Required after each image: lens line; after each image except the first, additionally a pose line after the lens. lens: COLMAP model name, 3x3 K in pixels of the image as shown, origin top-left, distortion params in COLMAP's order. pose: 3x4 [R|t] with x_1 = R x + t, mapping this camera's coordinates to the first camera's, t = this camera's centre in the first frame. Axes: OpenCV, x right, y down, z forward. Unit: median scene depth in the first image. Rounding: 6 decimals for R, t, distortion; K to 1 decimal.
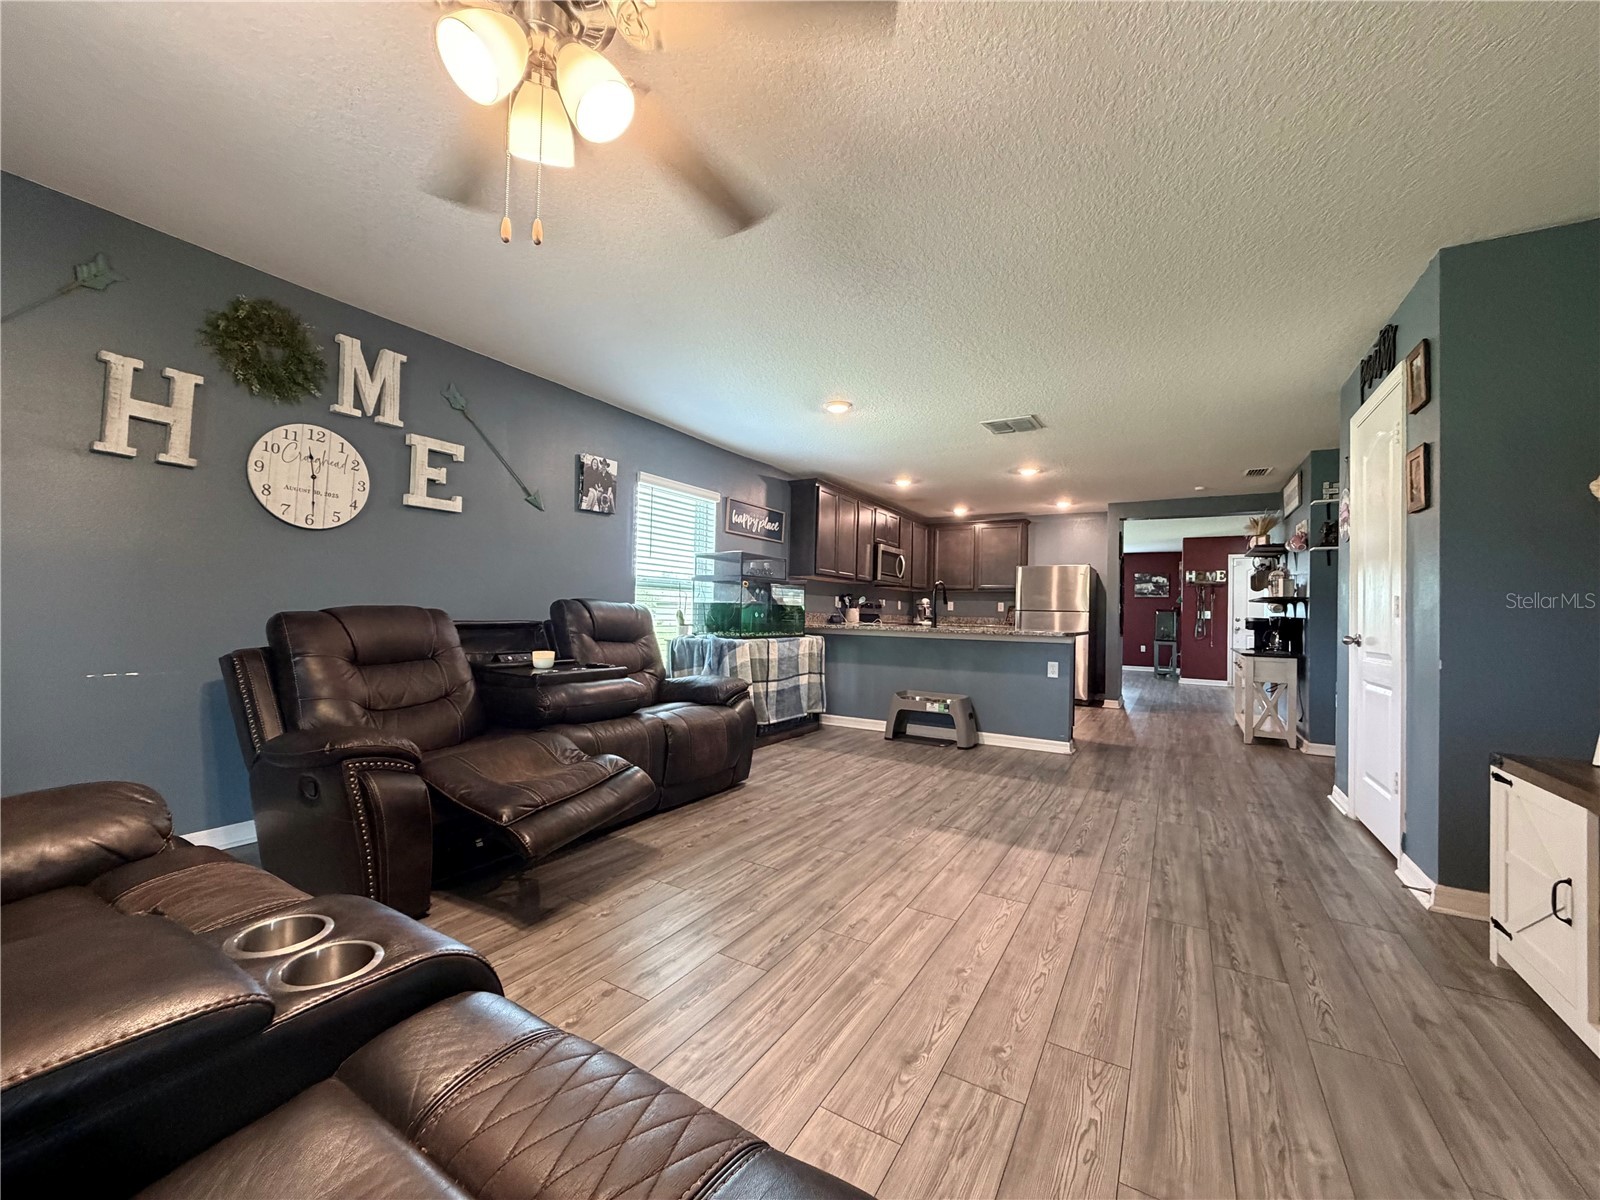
lens RADIAL K [[639.9, 0, 796.0], [0, 639.9, 608.7], [0, 0, 1]] dist [0.000269, 0.000189]
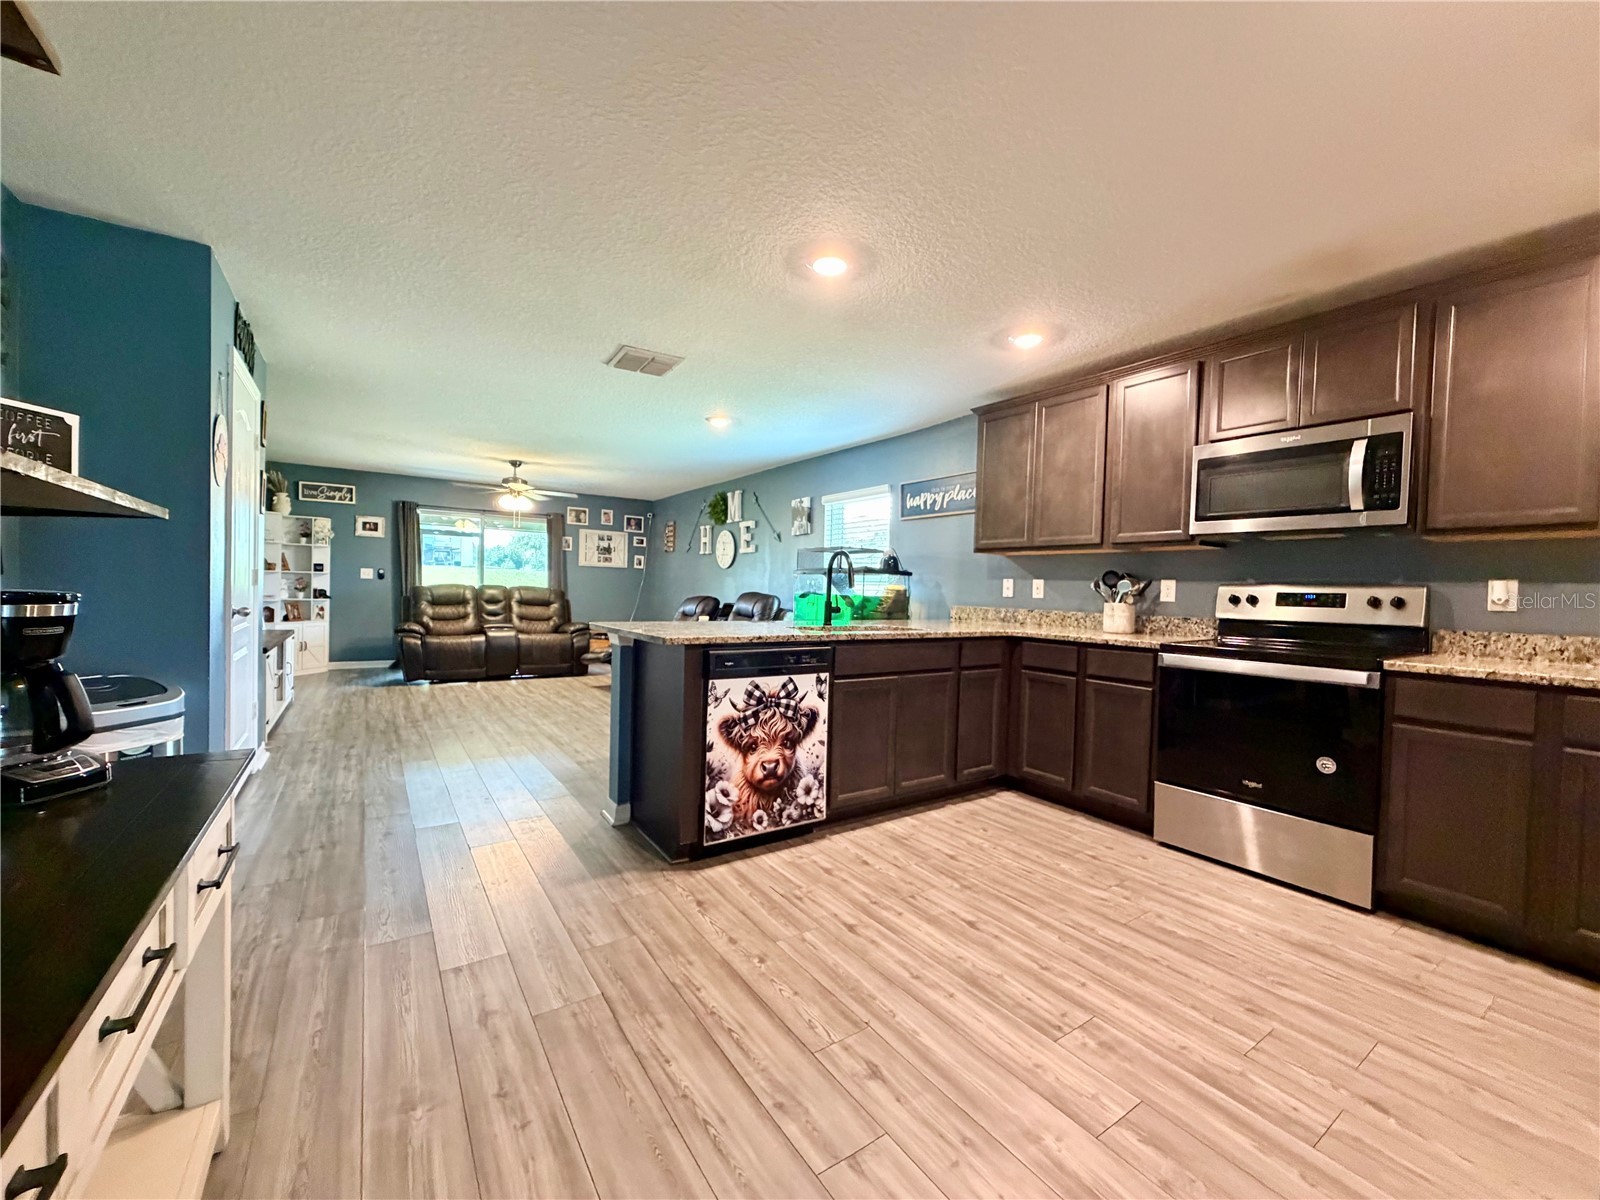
lens RADIAL K [[639.9, 0, 796.0], [0, 639.9, 608.7], [0, 0, 1]] dist [0.000269, 0.000189]
pose [[-0.429220, -0.006326, -0.903178, 1.611433], [-0.029333, 0.999546, 0.006939, 0.018841], [0.902724, 0.029471, -0.429210, 2.508917]]
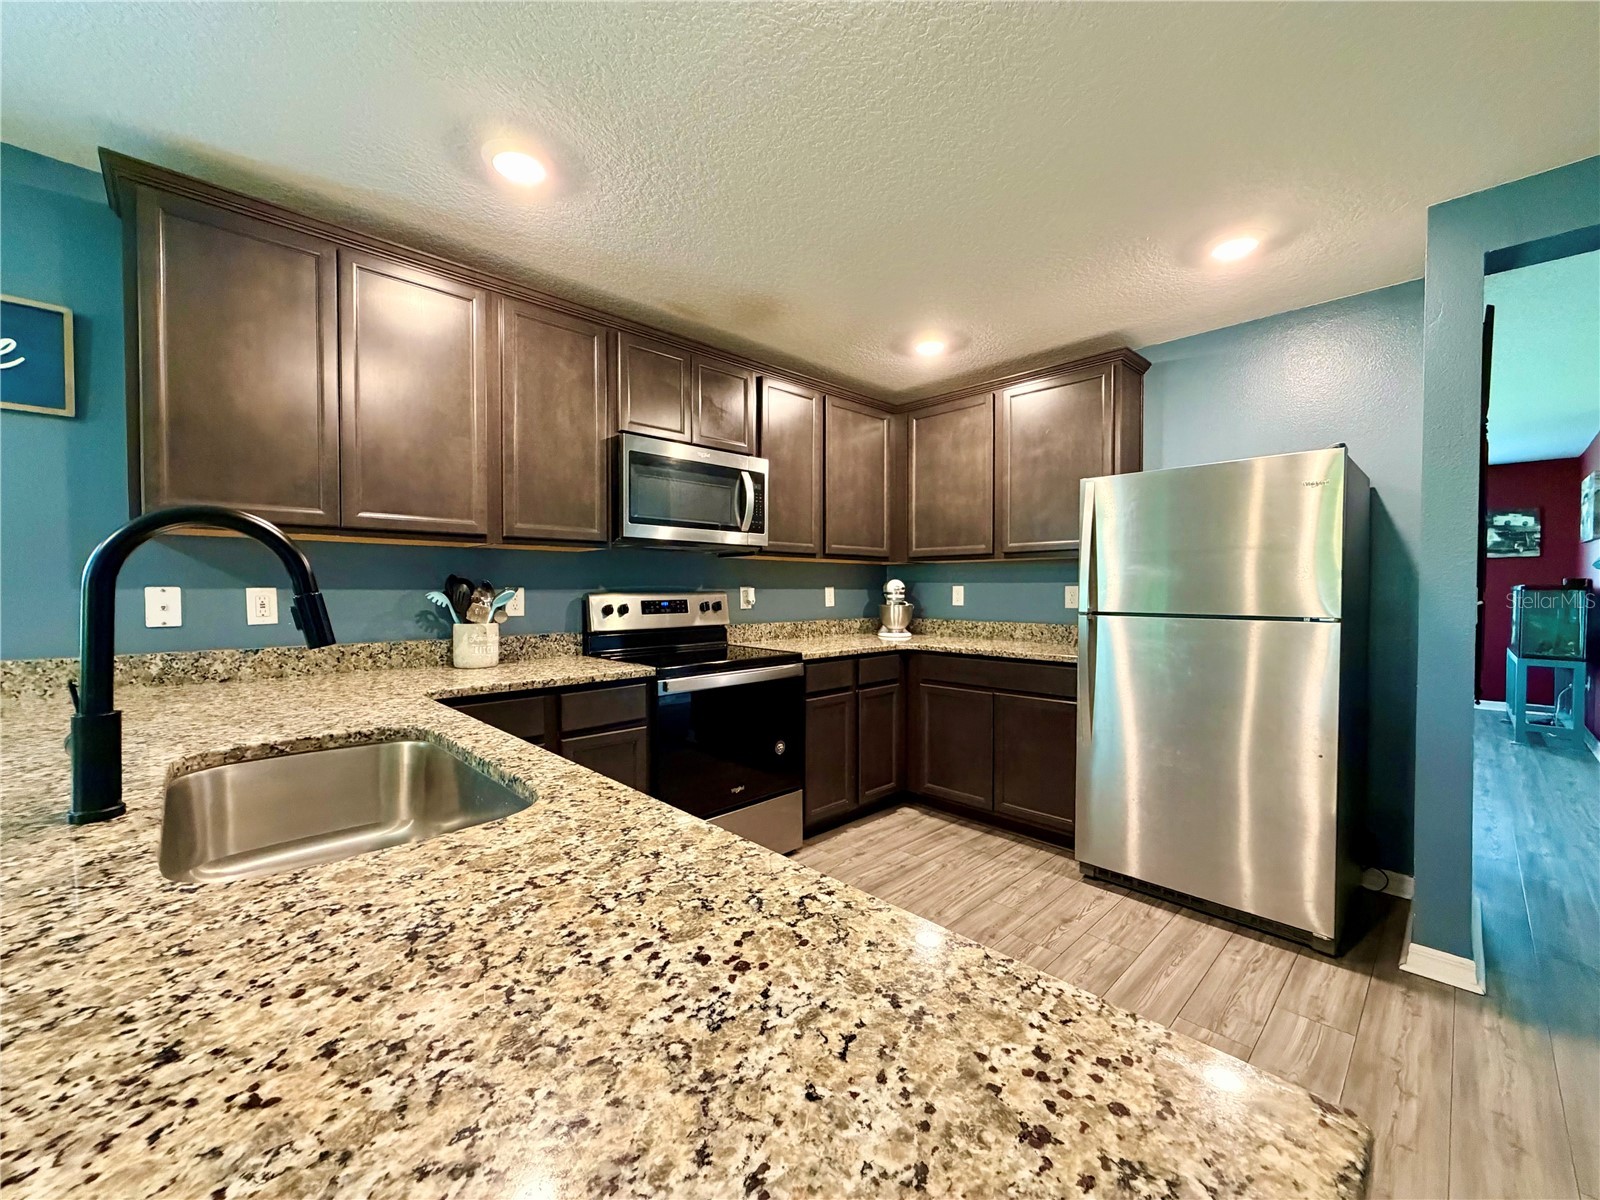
lens RADIAL K [[639.9, 0, 796.0], [0, 639.9, 608.7], [0, 0, 1]] dist [0.000269, 0.000189]
pose [[0.959574, -0.022365, -0.280566, 0.828130], [0.030972, 0.999175, 0.026280, -0.032036], [0.279747, -0.033908, 0.959475, 1.819791]]
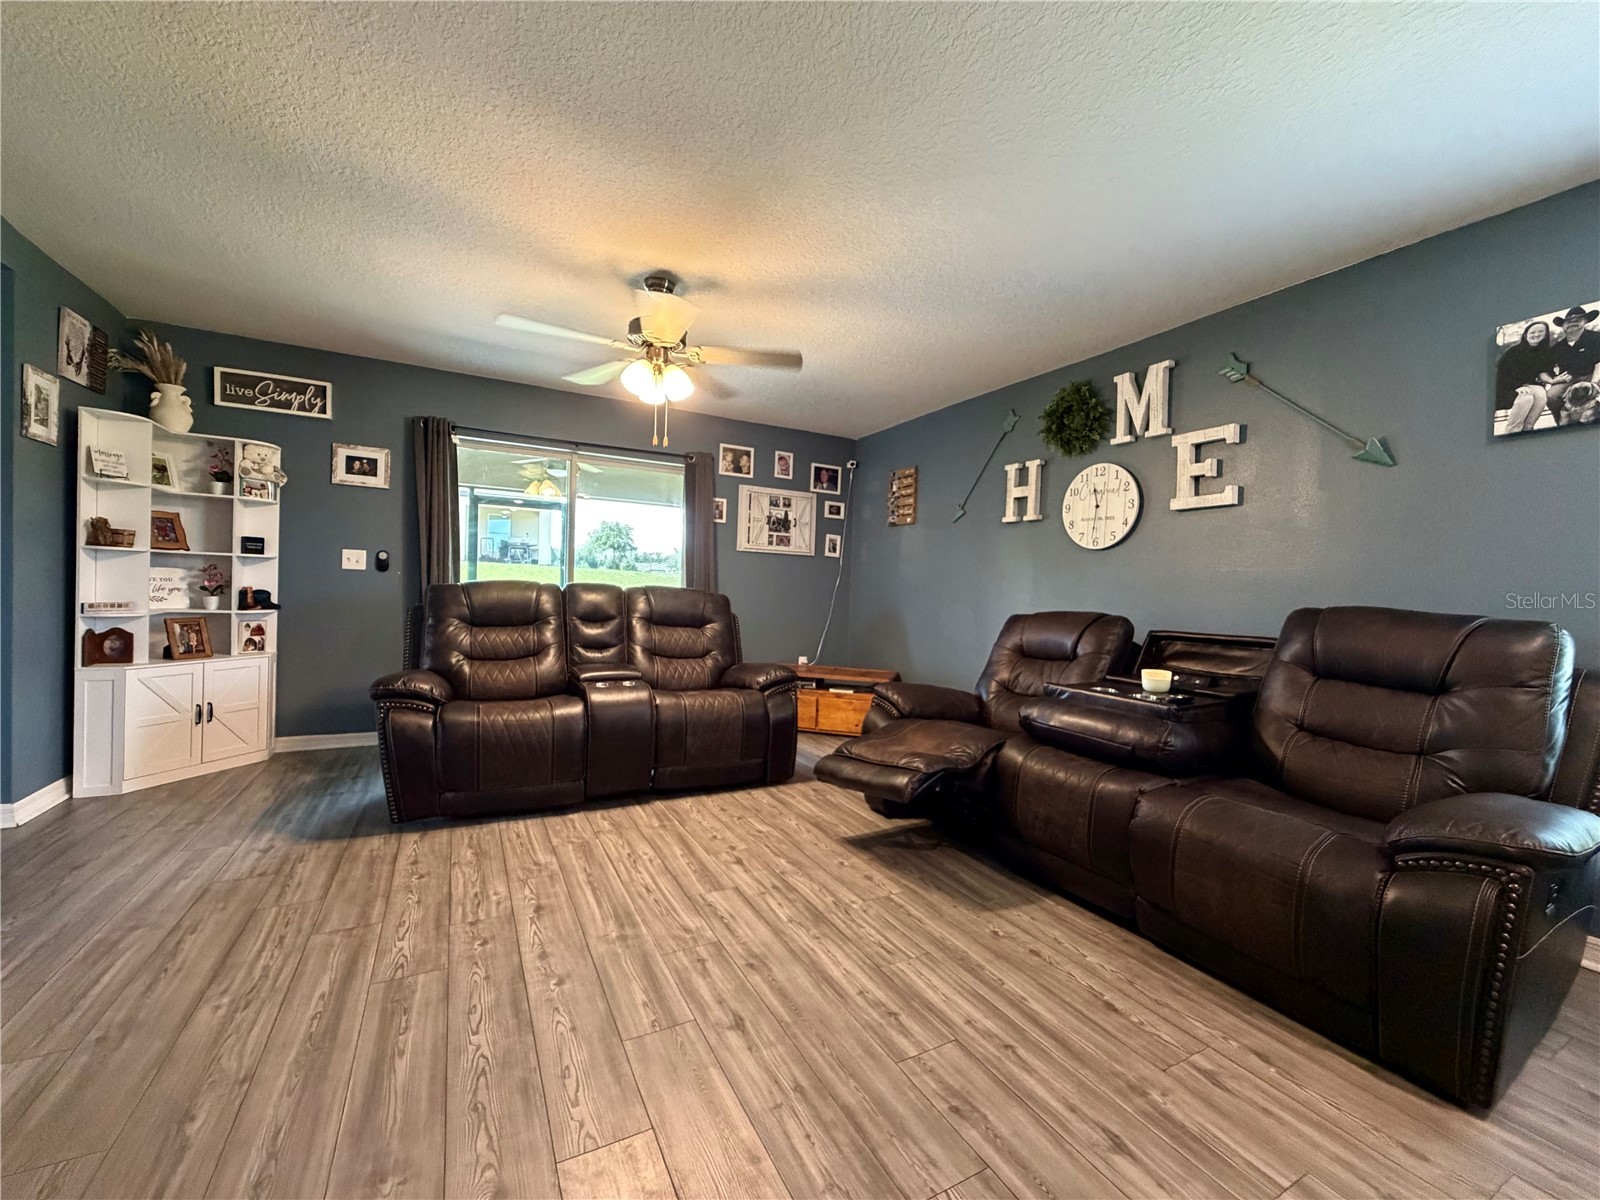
lens RADIAL K [[639.9, 0, 796.0], [0, 639.9, 608.7], [0, 0, 1]] dist [0.000269, 0.000189]
pose [[-0.517588, -0.015286, -0.855493, 0.592184], [-0.038345, 0.999250, 0.005344, 0.003066], [0.854770, 0.035570, -0.517786, 1.175532]]
